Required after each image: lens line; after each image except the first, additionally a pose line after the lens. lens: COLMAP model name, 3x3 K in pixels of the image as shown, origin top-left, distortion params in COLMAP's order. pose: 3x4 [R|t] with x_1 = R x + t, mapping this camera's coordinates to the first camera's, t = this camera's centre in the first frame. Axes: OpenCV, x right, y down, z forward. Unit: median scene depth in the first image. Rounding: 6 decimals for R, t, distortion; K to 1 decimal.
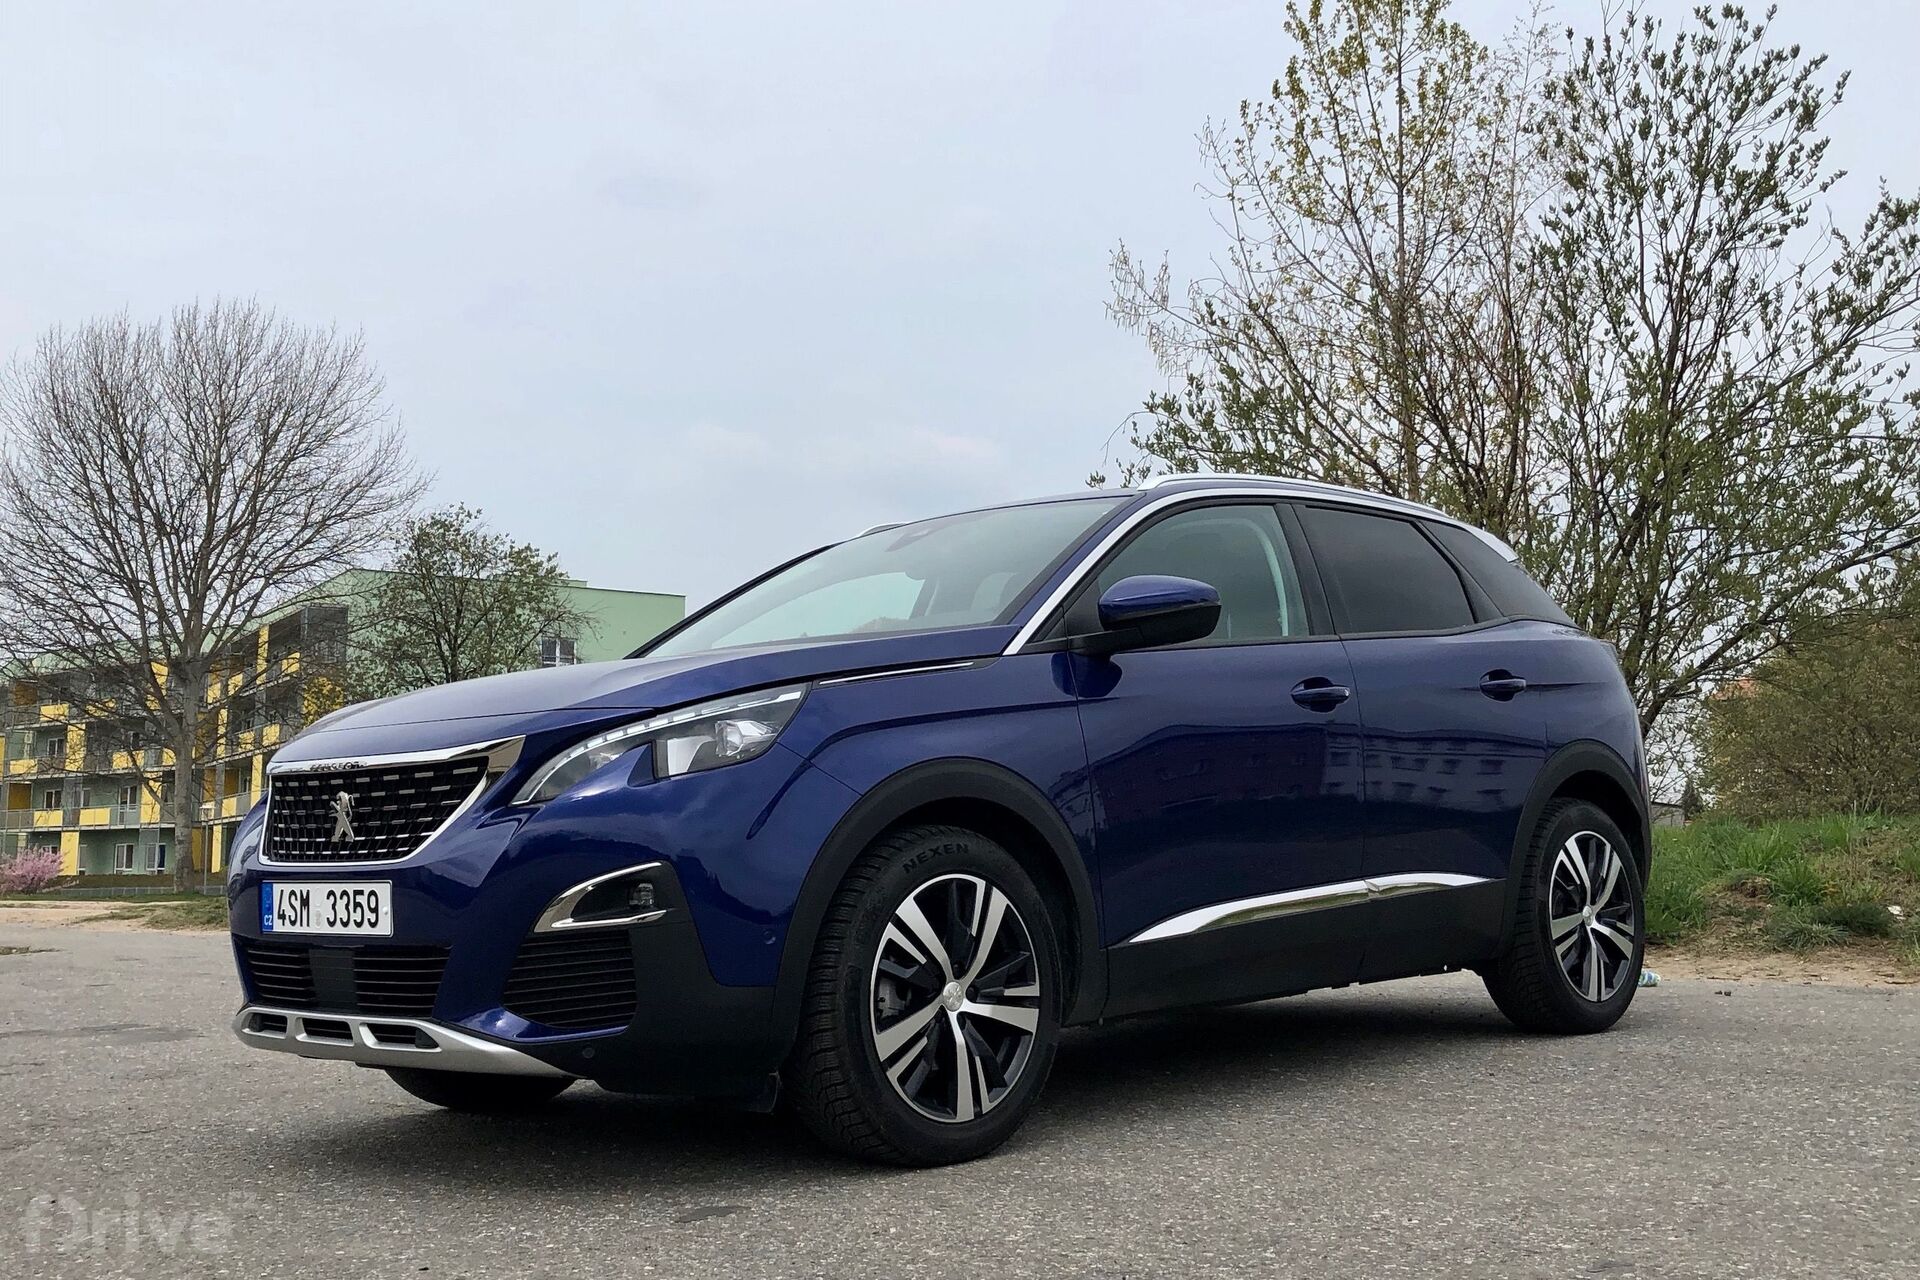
lens RADIAL K [[2172.1, 0, 938.4], [0, 2172.1, 590.1], [0, 0, 1]] dist [0.073087, 0.000000]
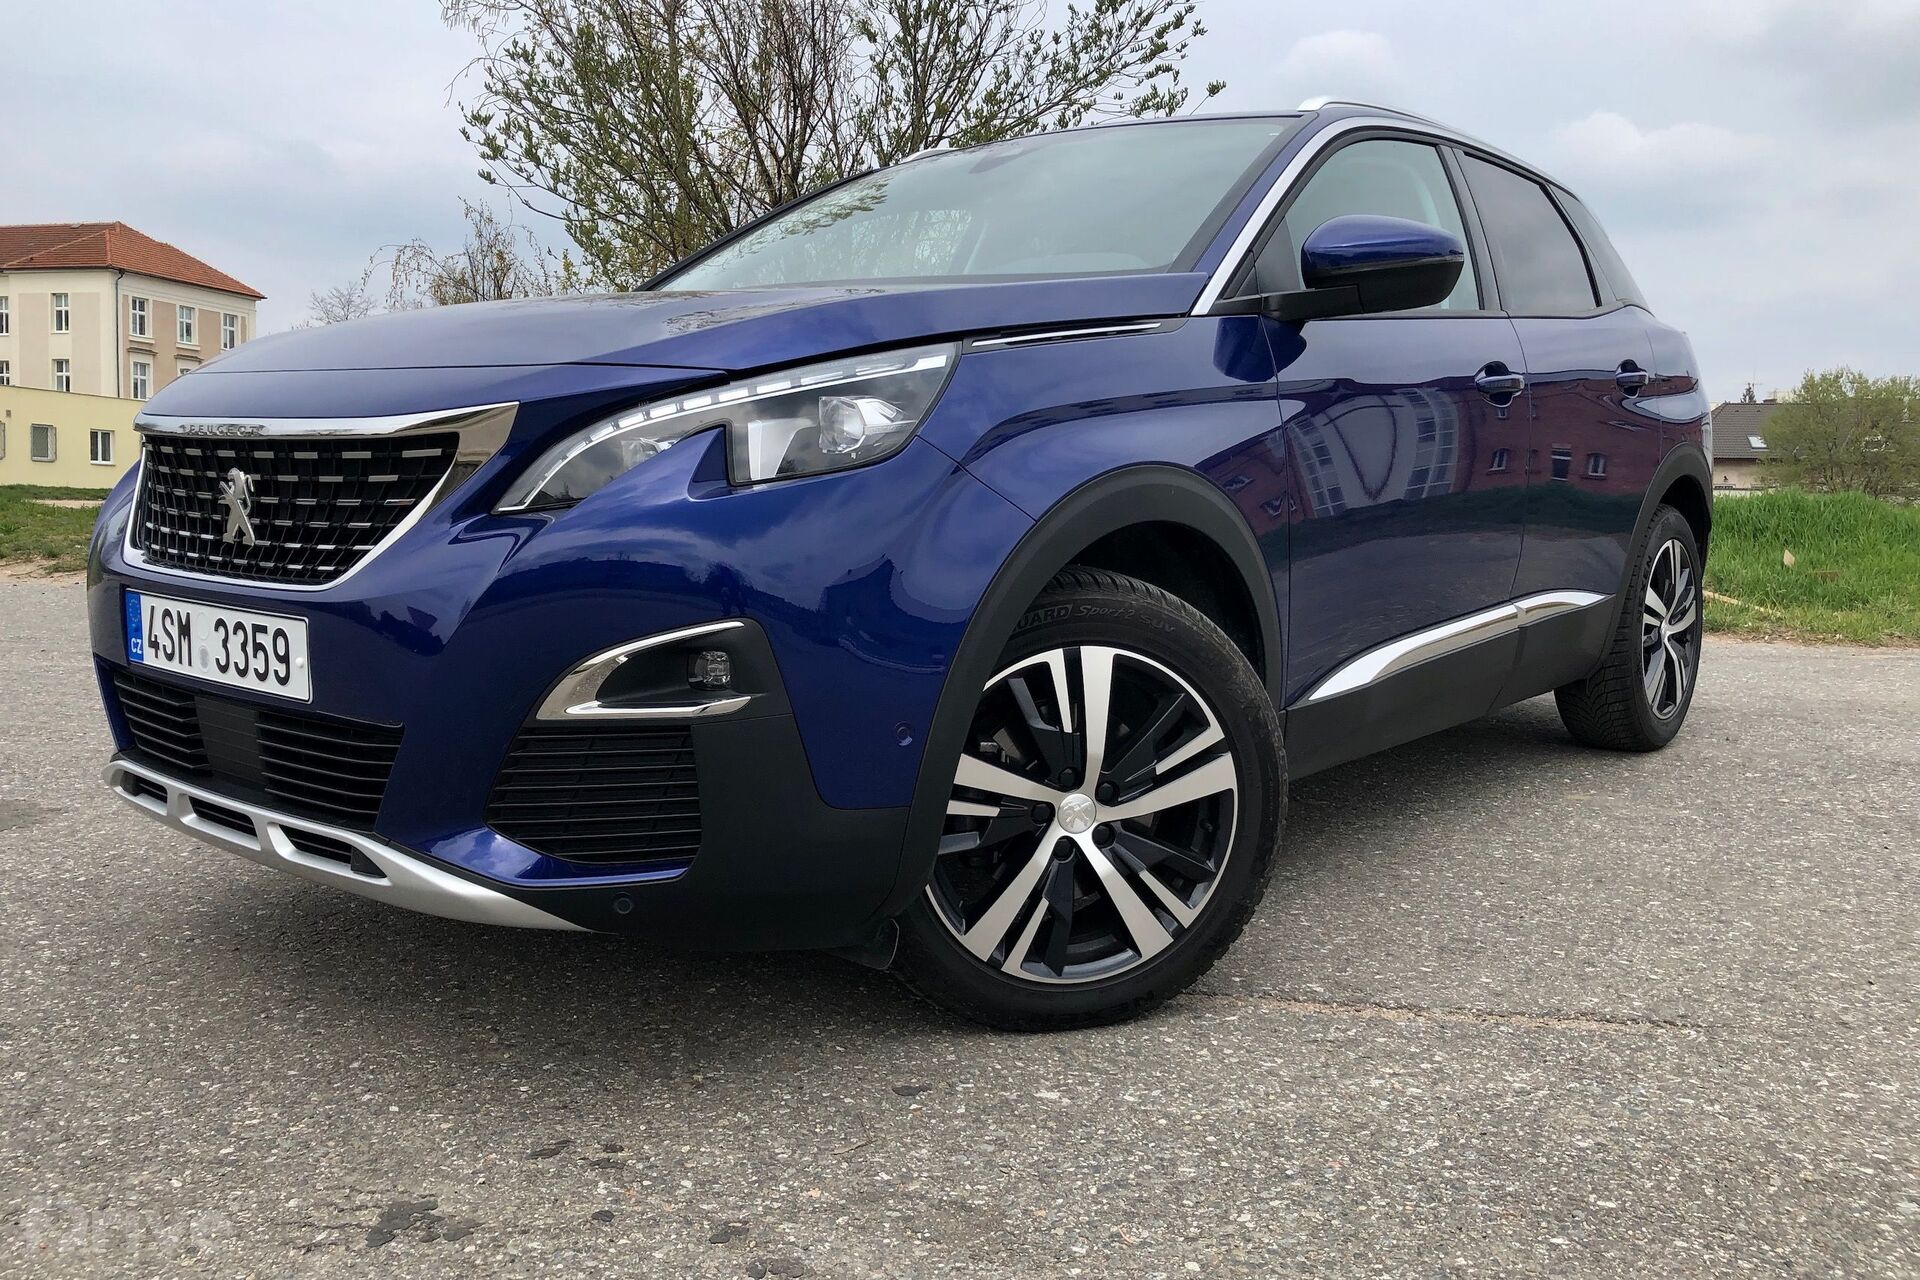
lens RADIAL K [[1624.2, 0, 943.2], [0, 1624.2, 617.0], [0, 0, 1]] dist [0.007375, -0.007513]
pose [[0.995120, 0.039626, 0.090368, -0.104515], [-0.058010, 0.975781, 0.210916, 0.020310], [-0.079821, -0.215129, 0.973318, 0.504129]]
